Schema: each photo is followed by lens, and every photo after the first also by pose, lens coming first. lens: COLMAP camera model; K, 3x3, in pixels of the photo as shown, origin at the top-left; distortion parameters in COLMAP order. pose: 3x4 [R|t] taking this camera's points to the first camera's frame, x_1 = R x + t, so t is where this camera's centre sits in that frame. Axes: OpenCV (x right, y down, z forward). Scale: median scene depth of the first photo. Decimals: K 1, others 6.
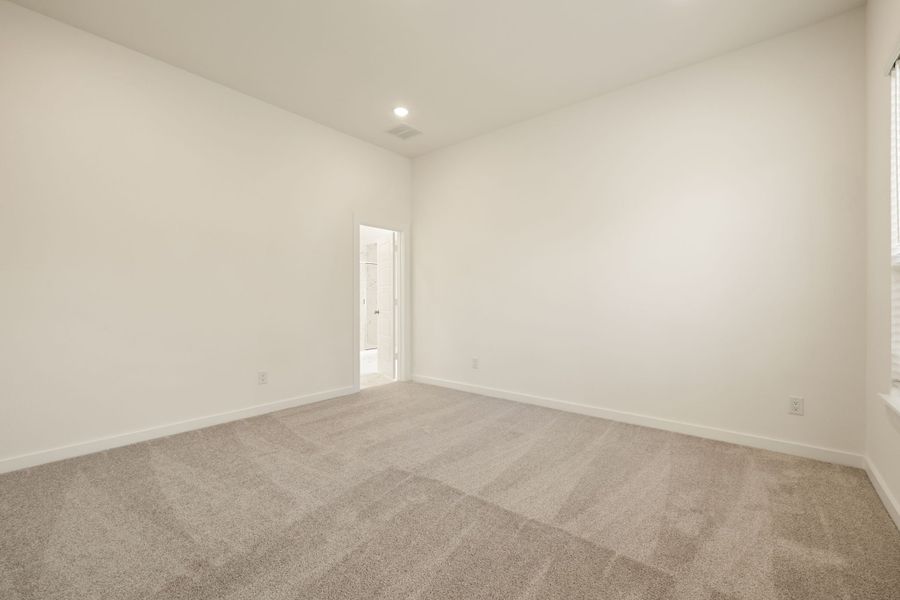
lens RADIAL K [[379.0, 0, 450.0], [0, 379.0, 300.0], [0, 0, 1]] dist [-0.000422, -0.000319]
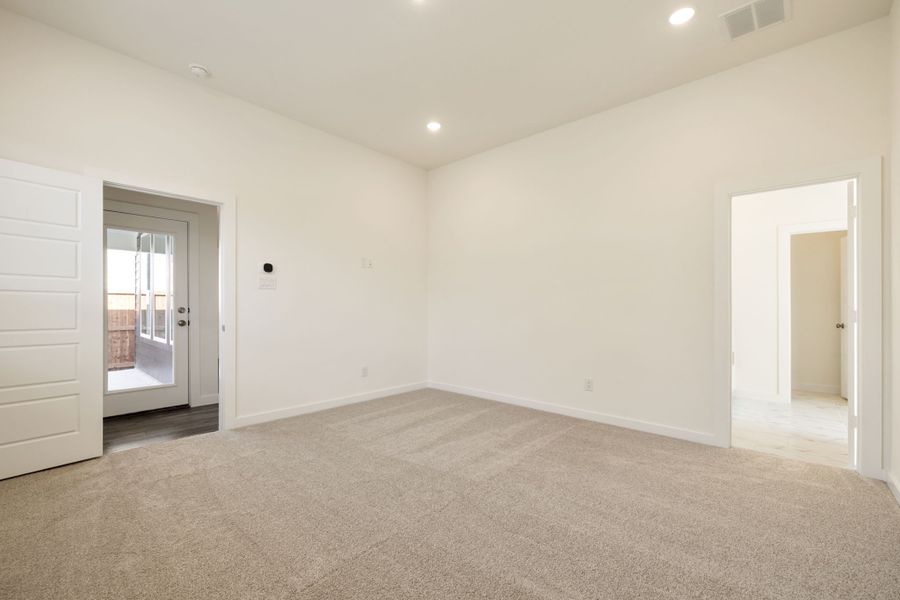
lens RADIAL K [[376.4, 0, 450.0], [0, 376.4, 306.1], [0, 0, 1]] dist [-0.000853, -0.000045]
pose [[-0.052553, 0.002147, -0.998616, 0.733298], [-0.004190, 0.999988, 0.002370, -0.014146], [0.998609, 0.004308, -0.052543, 0.893488]]
